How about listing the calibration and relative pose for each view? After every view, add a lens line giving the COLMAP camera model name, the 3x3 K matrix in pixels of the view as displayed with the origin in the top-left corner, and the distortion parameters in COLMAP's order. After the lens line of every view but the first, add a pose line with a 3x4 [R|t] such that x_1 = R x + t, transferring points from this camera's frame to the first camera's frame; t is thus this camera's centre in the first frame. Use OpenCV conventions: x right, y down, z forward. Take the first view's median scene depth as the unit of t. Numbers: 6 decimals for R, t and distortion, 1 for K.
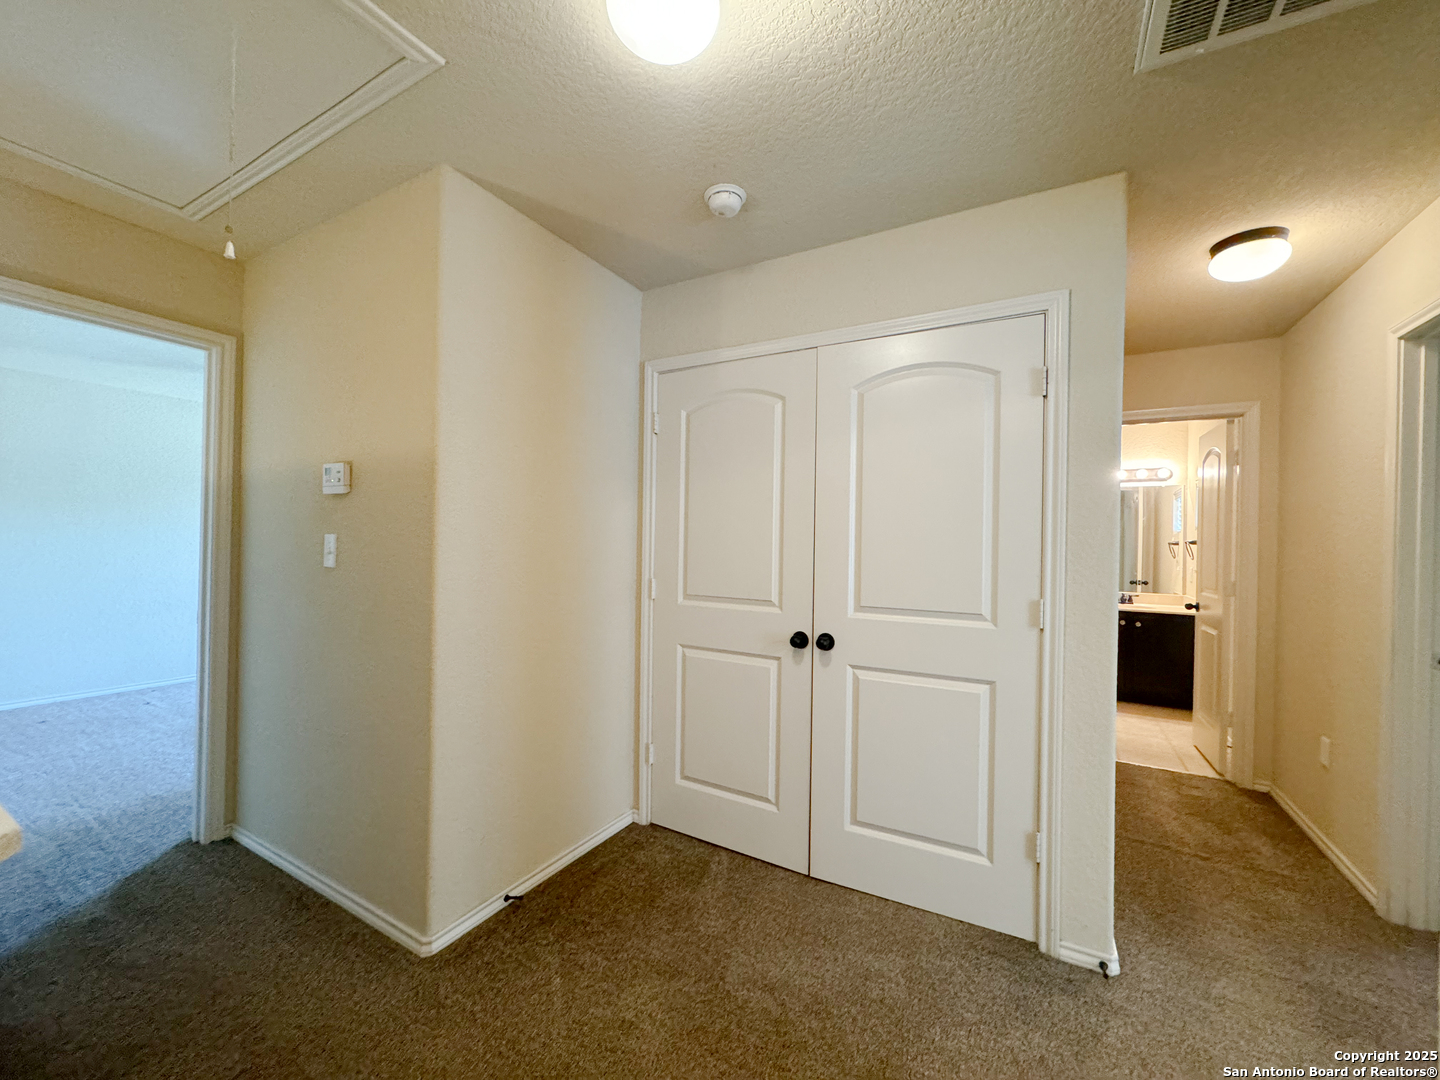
lens RADIAL K [[573.6, 0, 719.0], [0, 573.6, 536.3], [0, 0, 1]] dist [-0.001193, -0.000237]
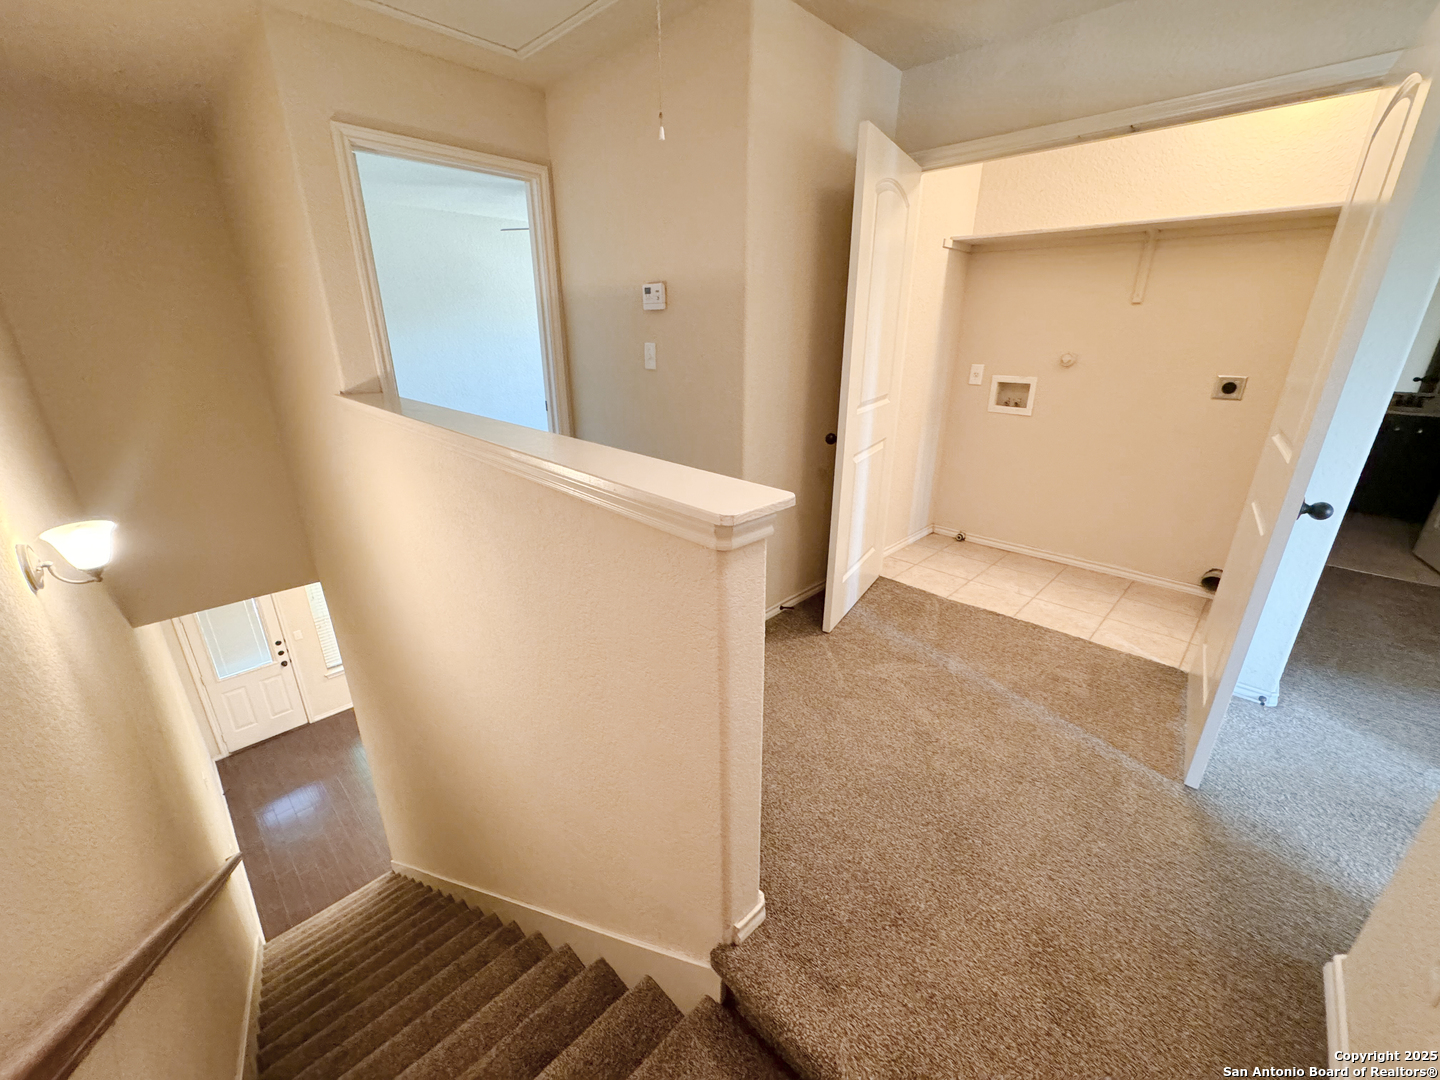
lens RADIAL K [[573.6, 0, 726.2], [0, 573.6, 535.4], [0, 0, 1]] dist [-0.001193, -0.000237]
pose [[0.967982, 0.068159, -0.241588, -0.170503], [0.020470, 0.937791, 0.346595, -0.041775], [0.250183, -0.340443, 0.906370, -0.281680]]
